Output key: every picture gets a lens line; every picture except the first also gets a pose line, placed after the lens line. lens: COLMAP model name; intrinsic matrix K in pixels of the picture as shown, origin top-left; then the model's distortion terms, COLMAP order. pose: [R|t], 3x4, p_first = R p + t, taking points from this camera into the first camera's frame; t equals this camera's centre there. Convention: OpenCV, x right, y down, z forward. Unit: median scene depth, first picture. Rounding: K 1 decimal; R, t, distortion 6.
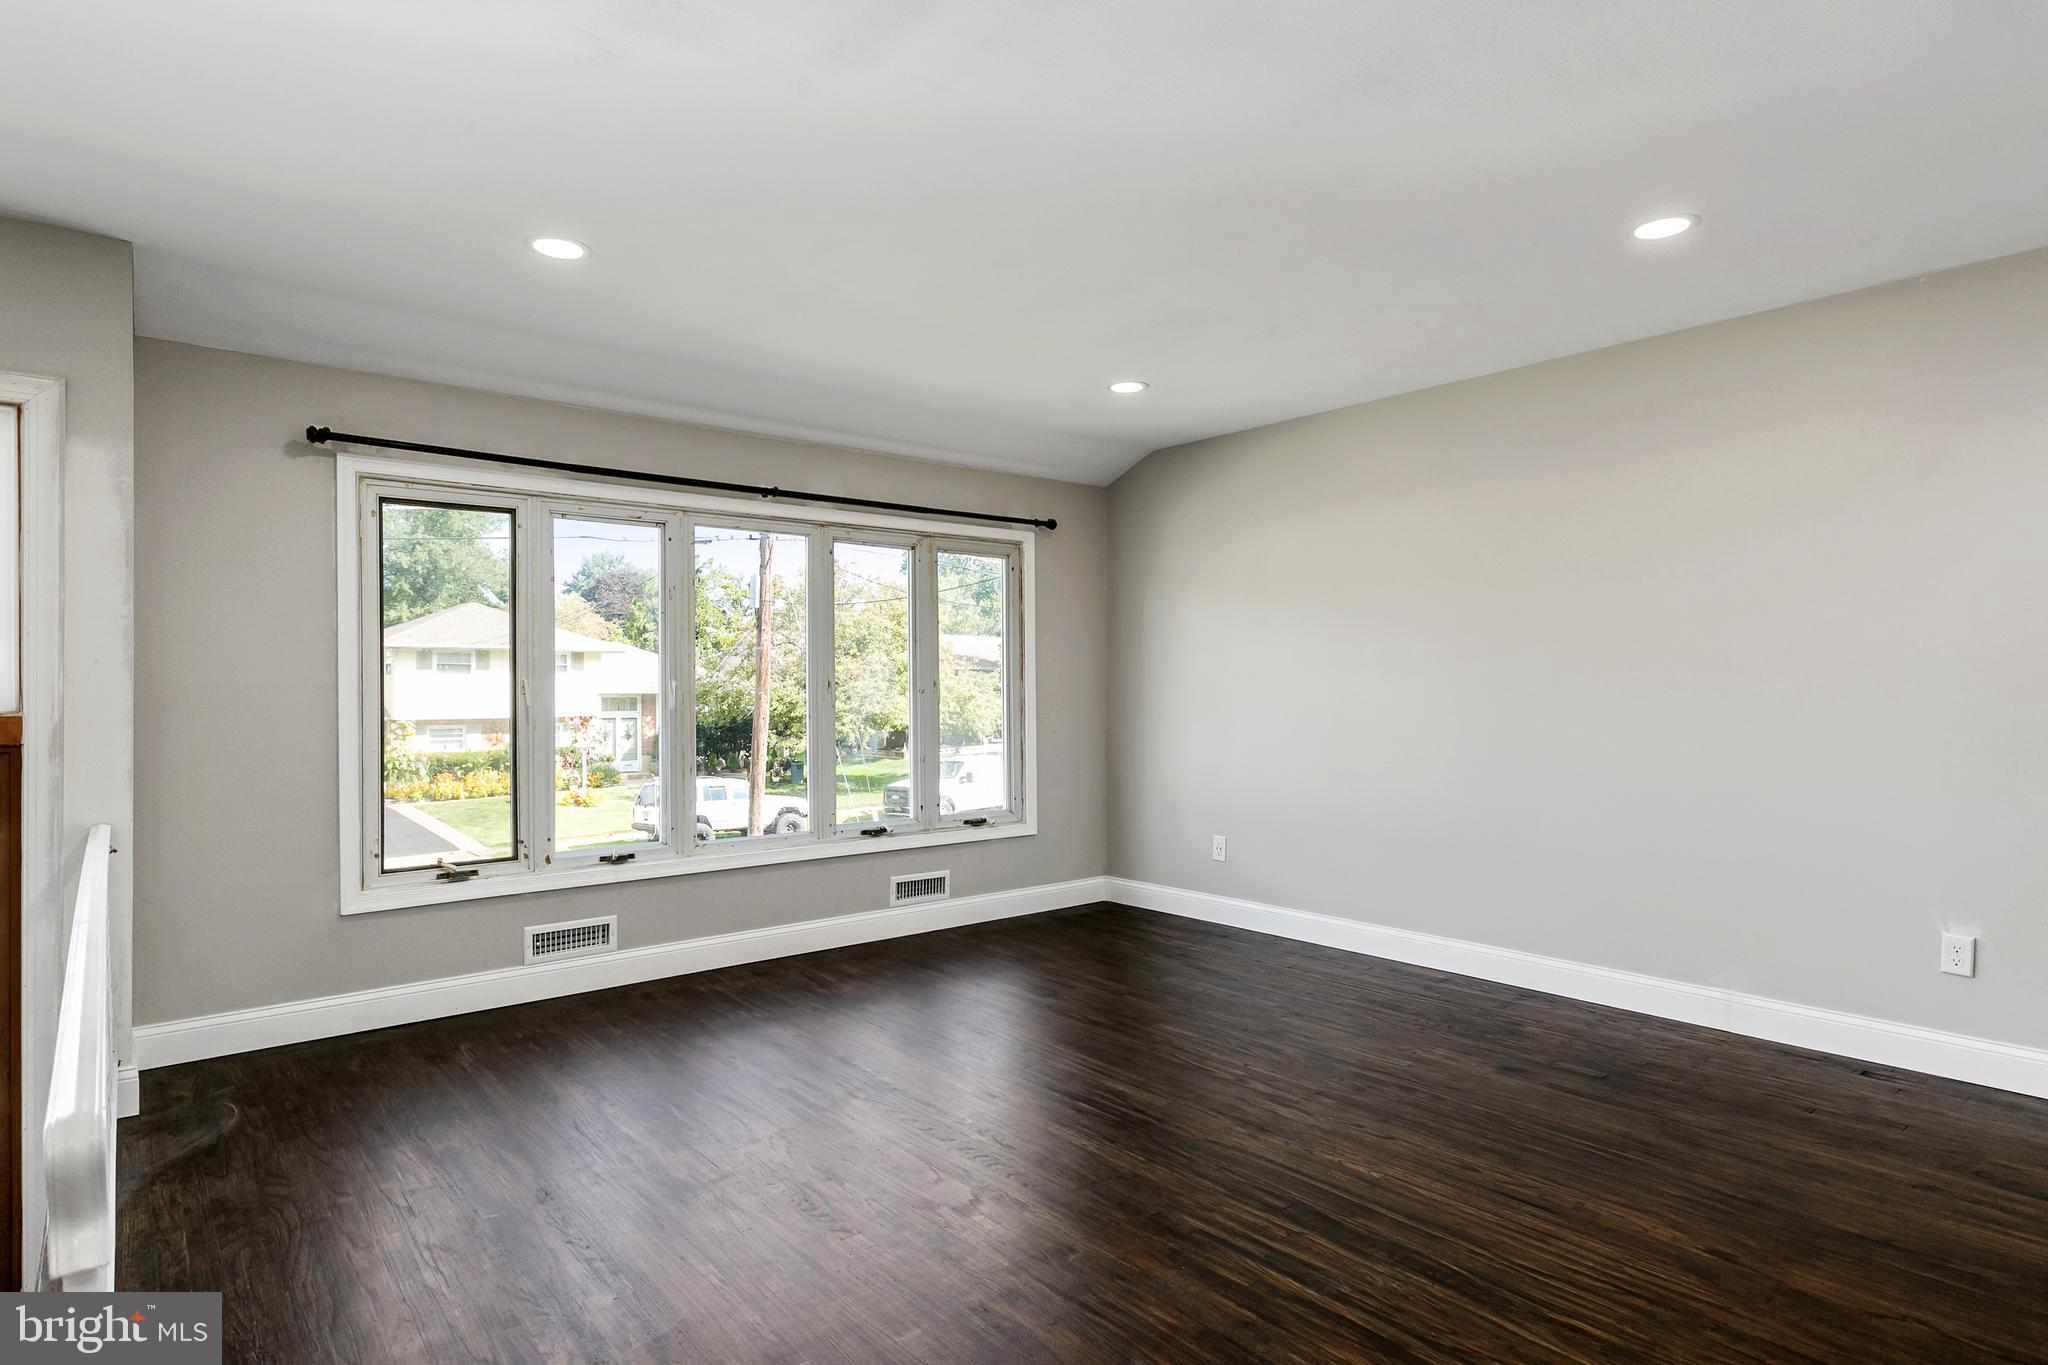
lens RADIAL K [[1113.4, 0, 1024.0], [0, 1113.4, 682.5], [0, 0, 1]] dist [0.004596, 0.000278]
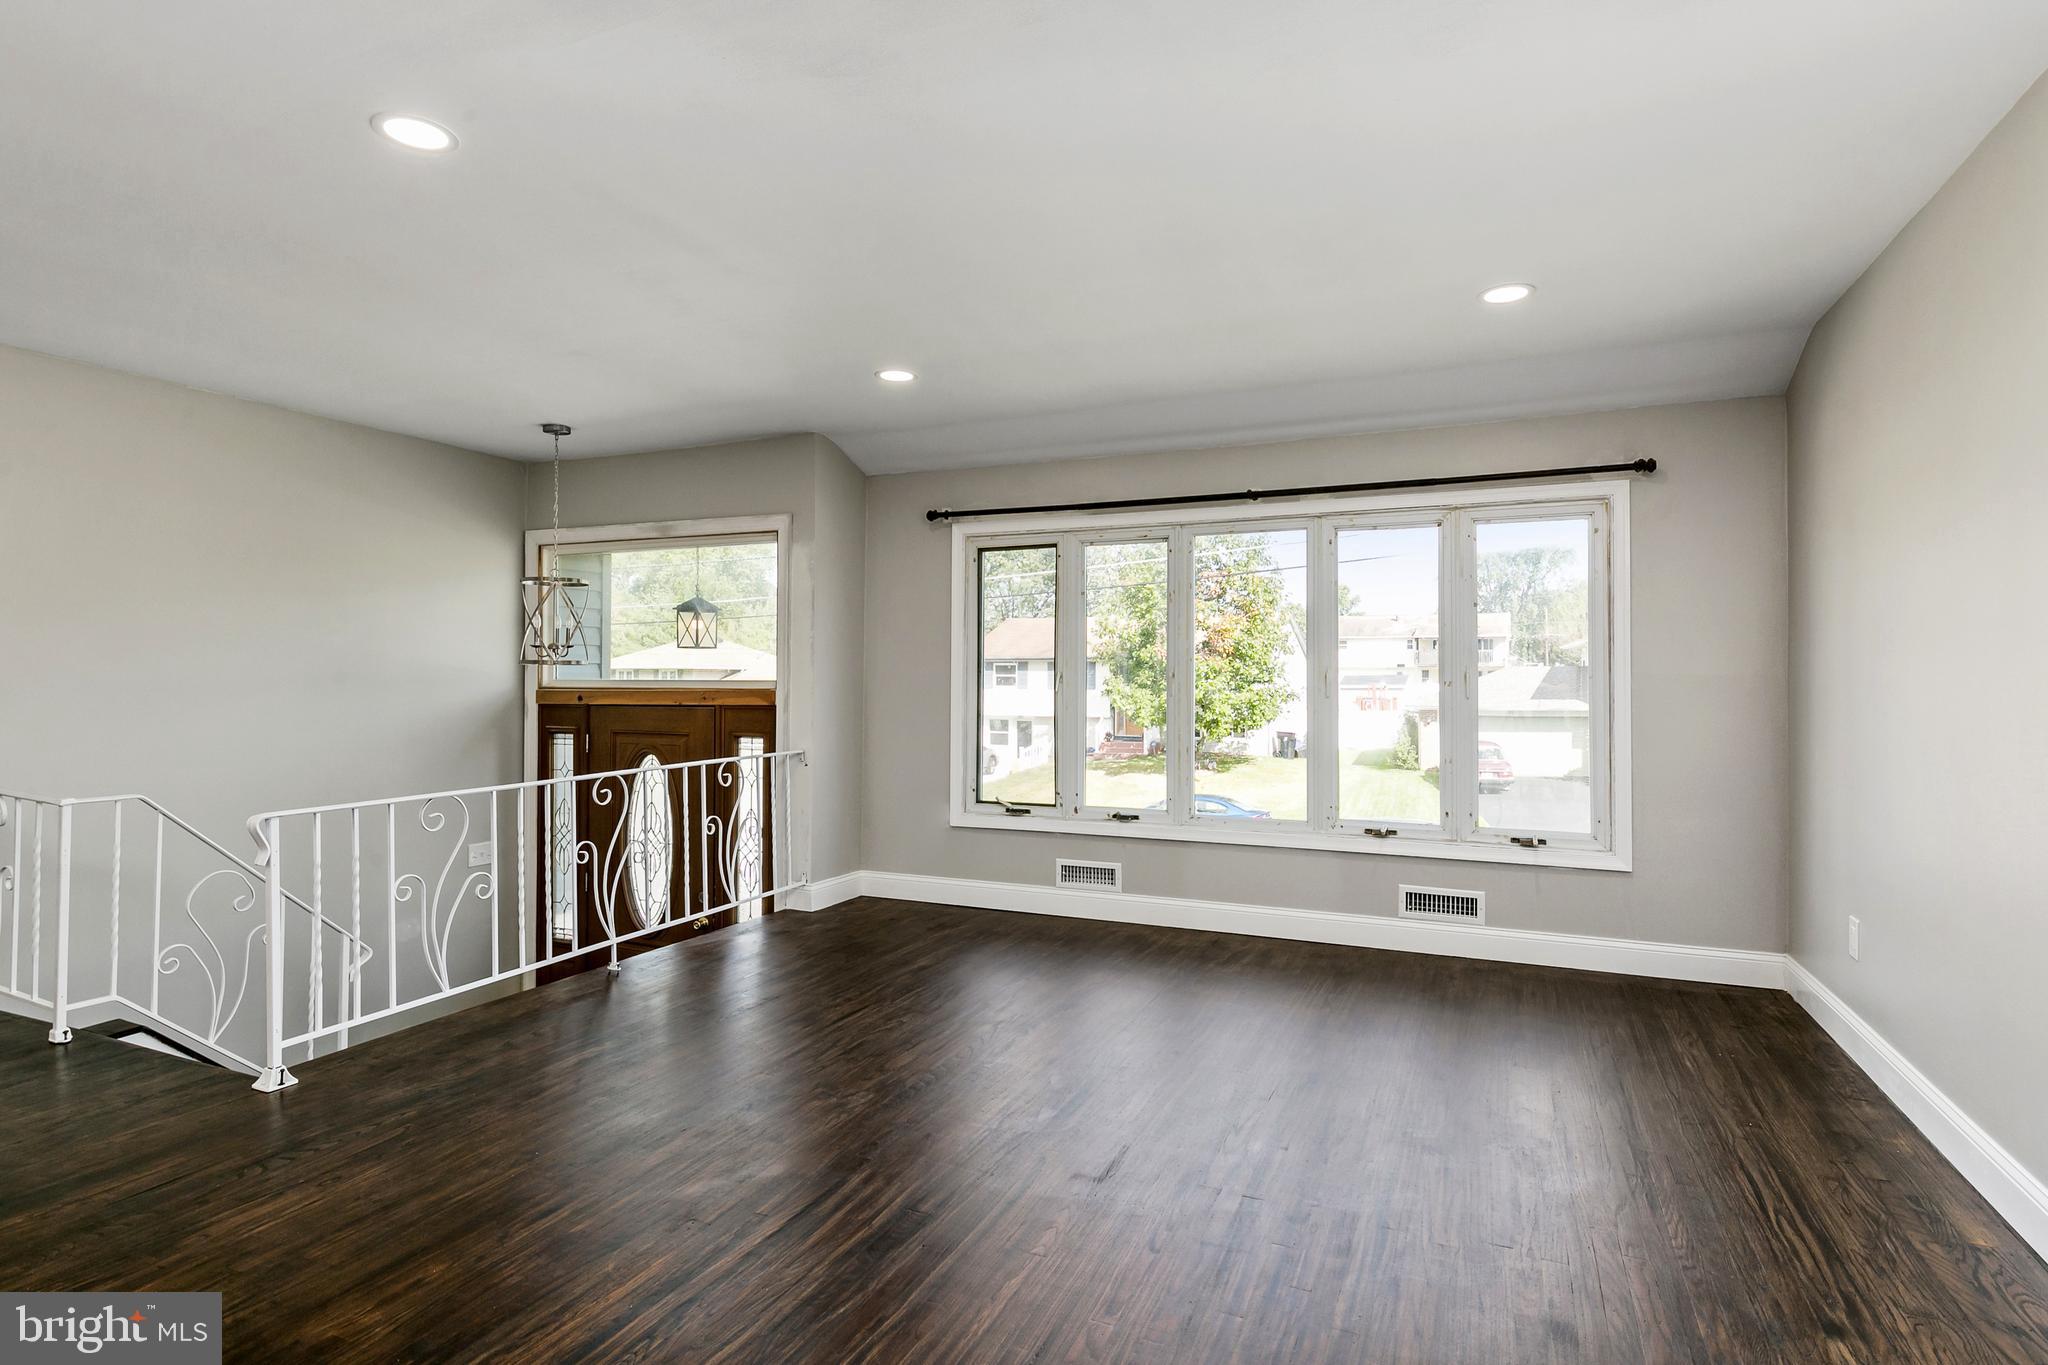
lens RADIAL K [[1065.7, 0, 1024.0], [0, 1065.7, 682.5], [0, 0, 1]] dist [0.000019, -0.000122]
pose [[0.430808, 0.006929, -0.902417, 0.649322], [-0.000935, 0.999973, 0.007232, 0.000940], [0.902443, -0.002271, 0.430803, 0.398594]]
